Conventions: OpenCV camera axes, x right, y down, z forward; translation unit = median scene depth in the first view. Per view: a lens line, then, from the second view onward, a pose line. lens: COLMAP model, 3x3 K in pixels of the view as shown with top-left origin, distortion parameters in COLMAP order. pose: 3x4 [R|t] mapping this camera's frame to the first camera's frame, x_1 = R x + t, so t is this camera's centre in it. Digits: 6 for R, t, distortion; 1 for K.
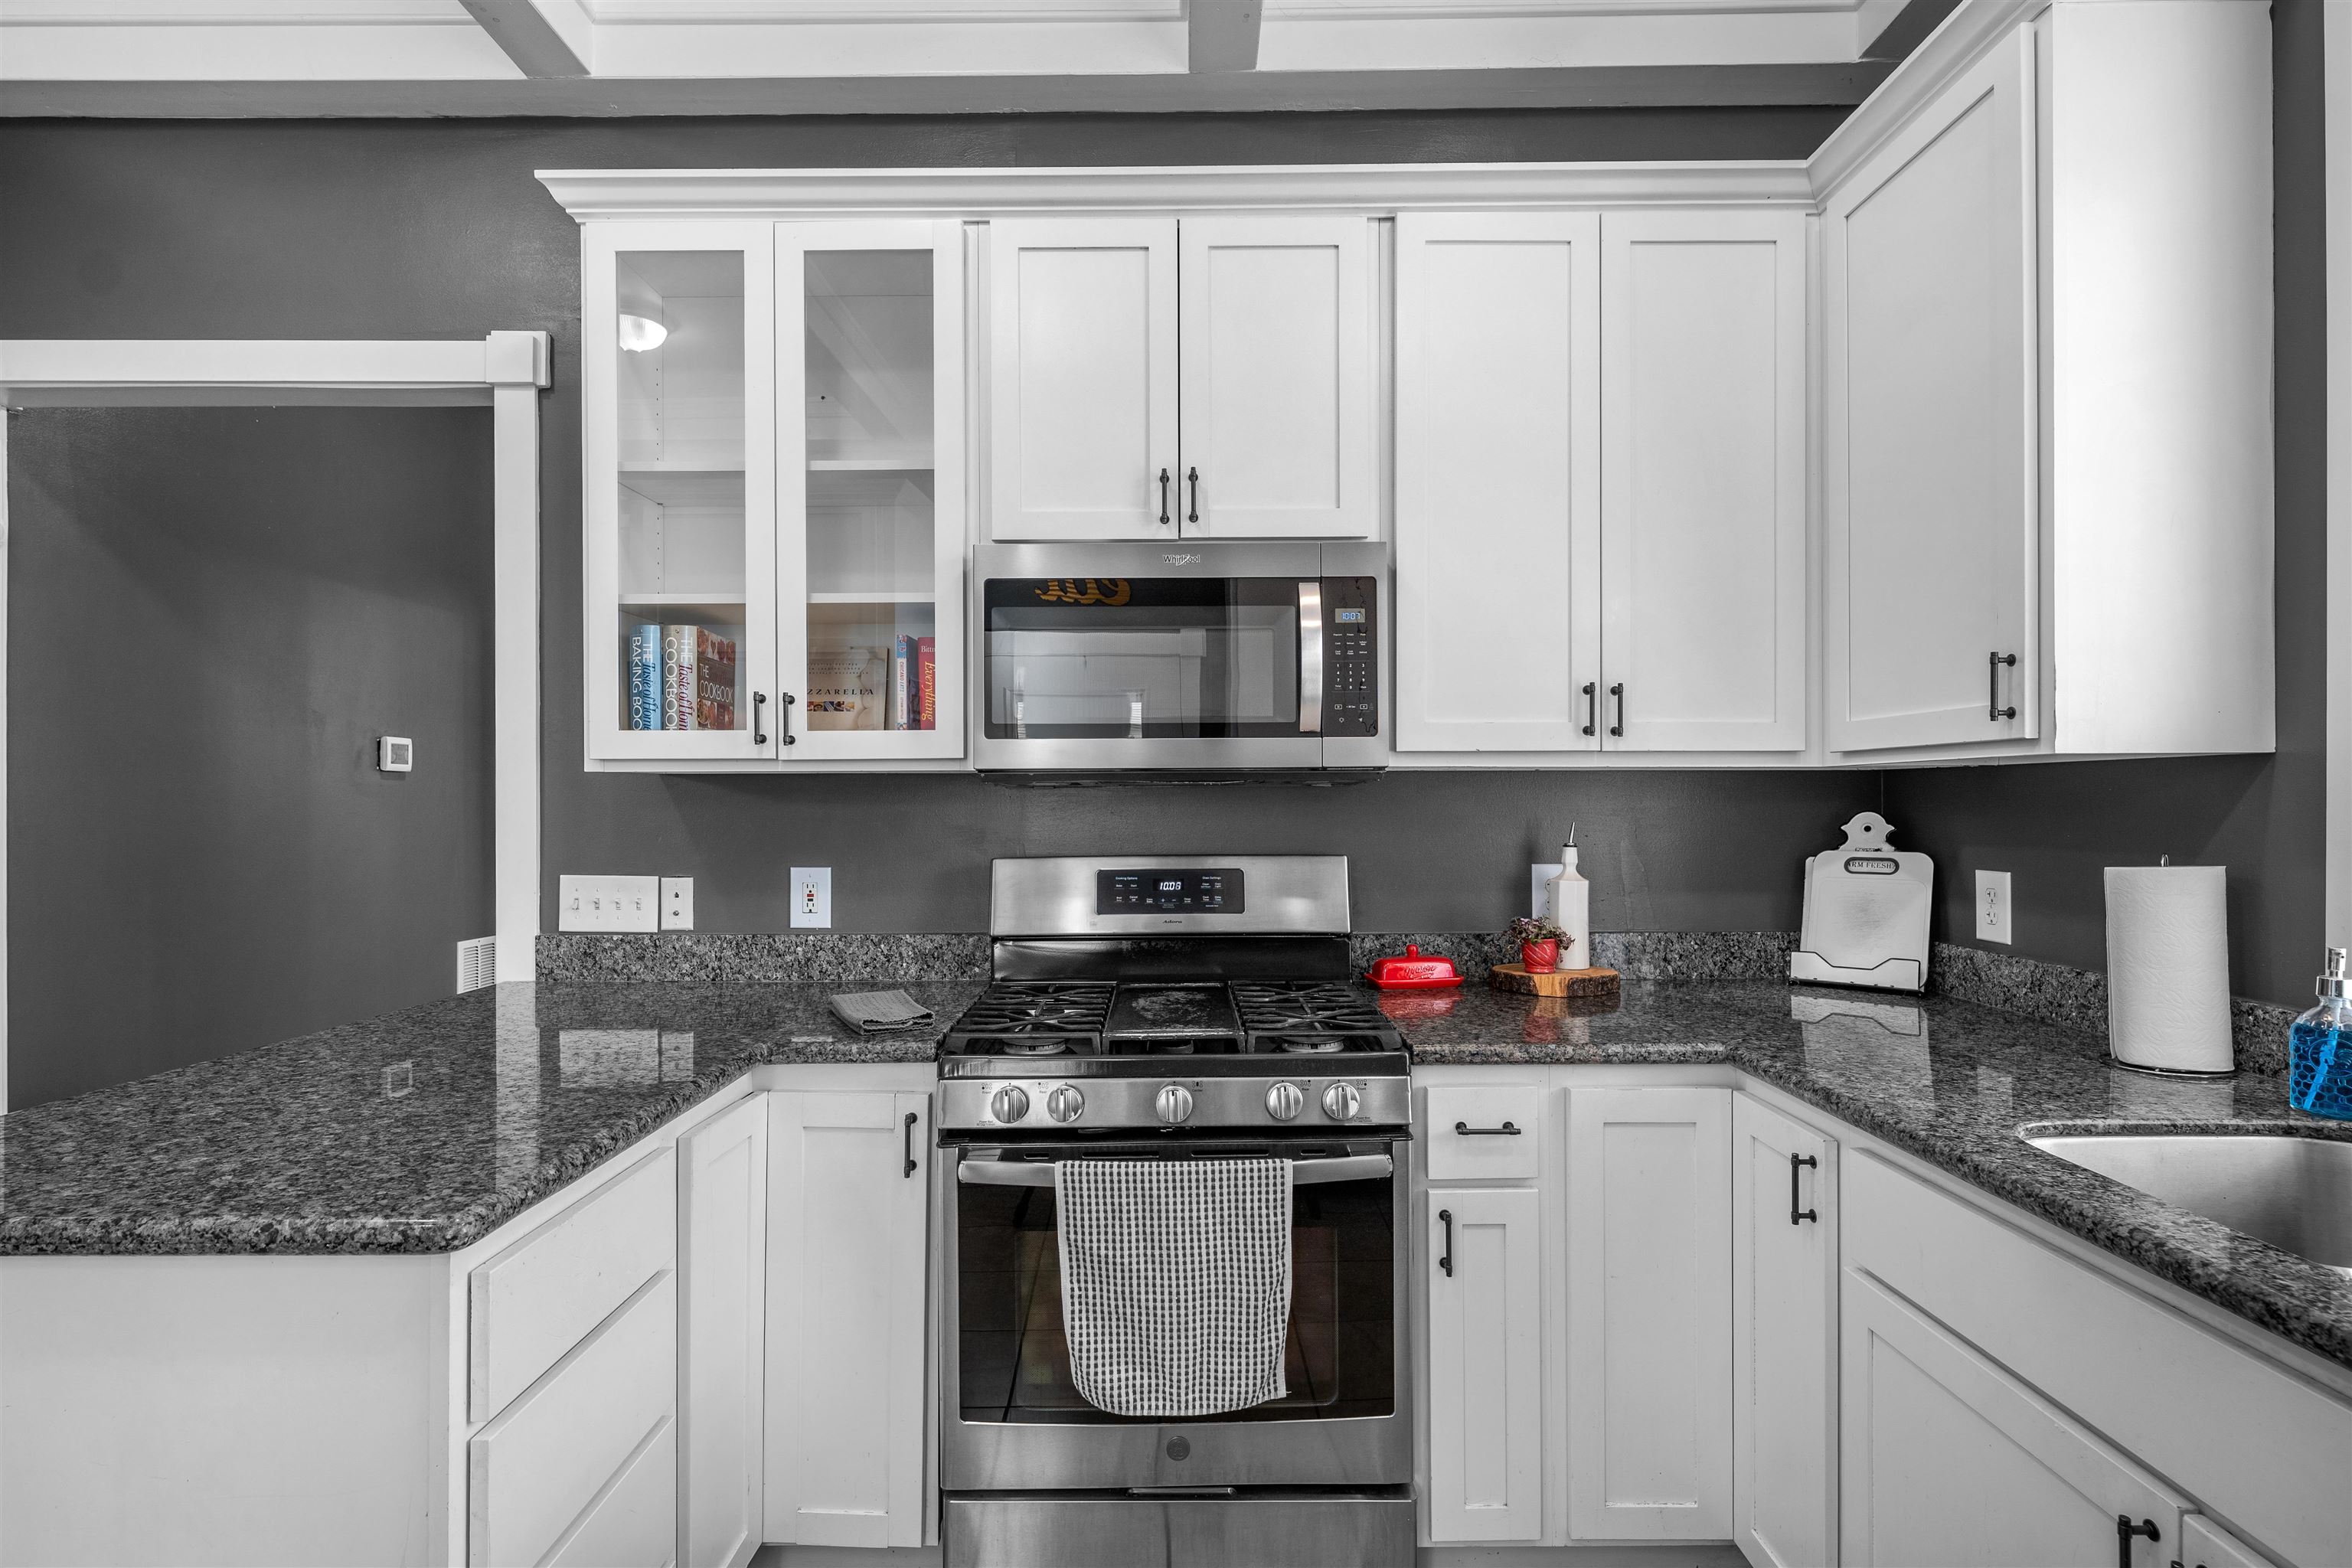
lens RADIAL K [[1124.6, 0, 1168.8], [0, 1124.6, 801.9], [0, 0, 1]] dist [0.001632, 0.000228]
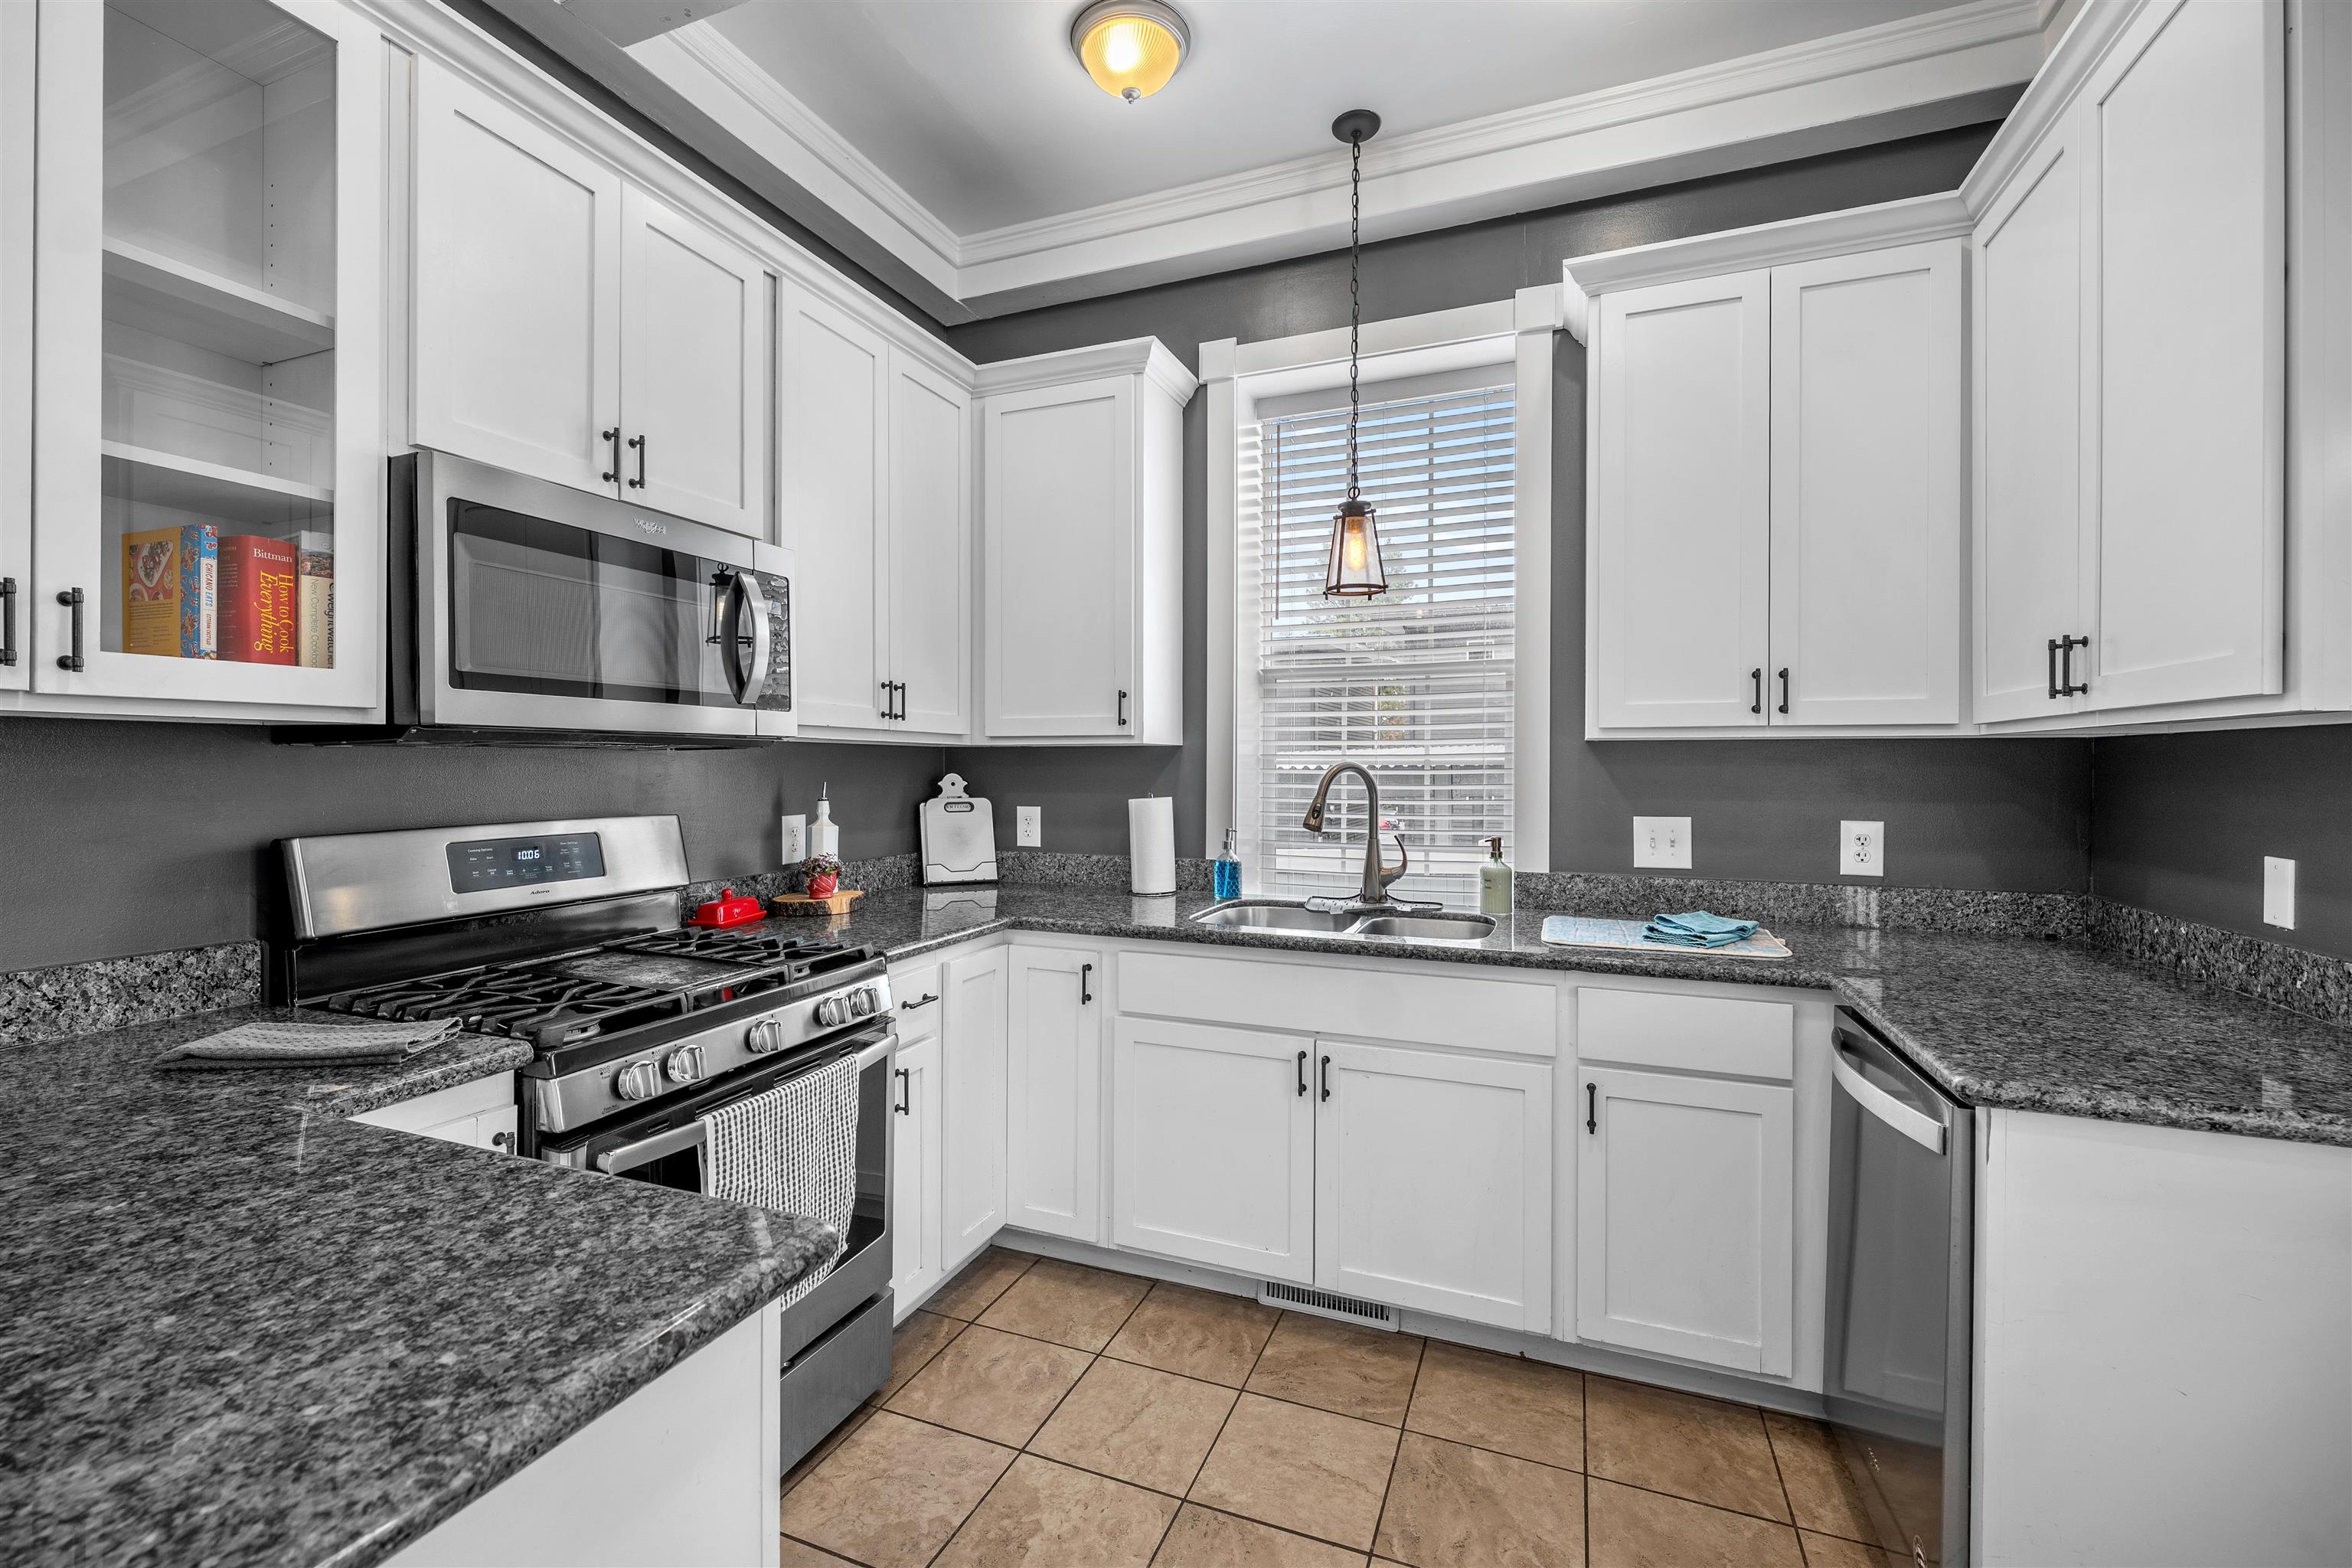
lens RADIAL K [[995.6, 0, 1174.7], [0, 995.6, 766.6], [0, 0, 1]] dist [0.000145, -0.000225]
pose [[0.359041, 0.003713, 0.933315, -0.592204], [-0.002723, 0.999992, -0.002930, 0.002581], [-0.933318, -0.001490, 0.359048, 0.208972]]
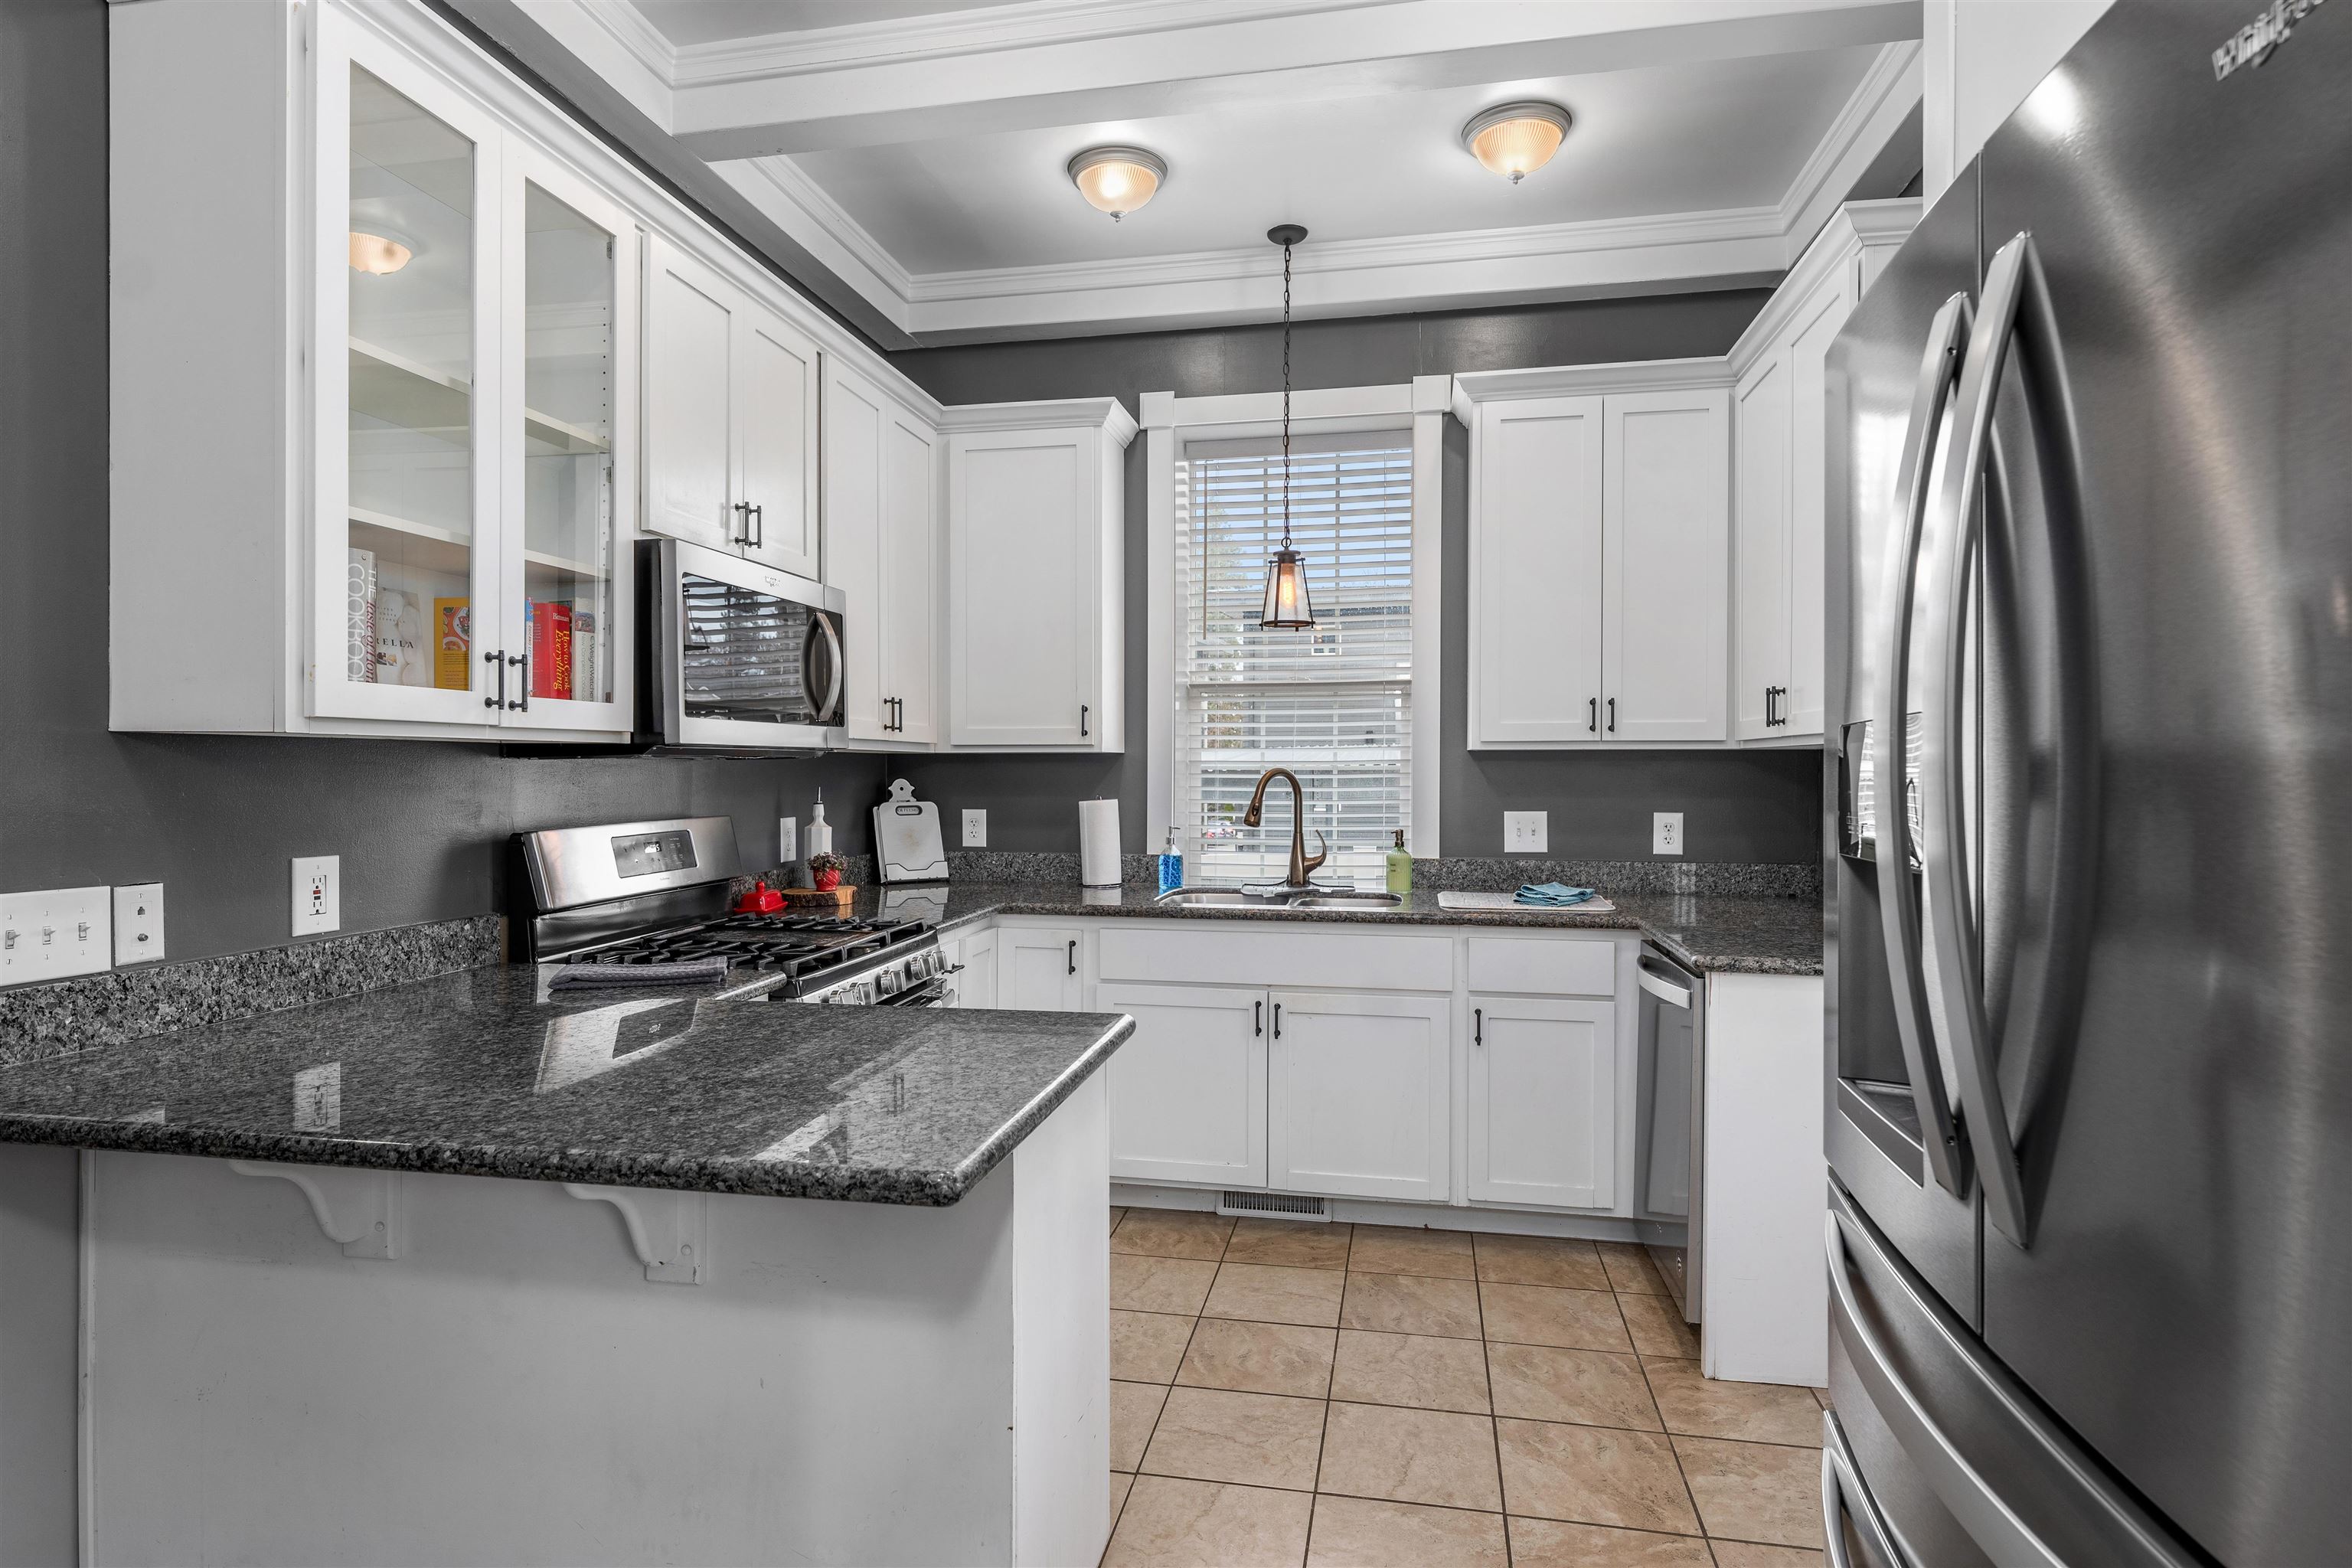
lens RADIAL K [[1233.6, 0, 1182.4], [0, 1233.6, 780.1], [0, 0, 1]] dist [0.002356, -0.000991]
pose [[0.174592, -0.006233, 0.984621, -1.147614], [0.000030, 0.999980, 0.006325, -0.000844], [-0.984641, -0.001074, 0.174588, 0.272386]]
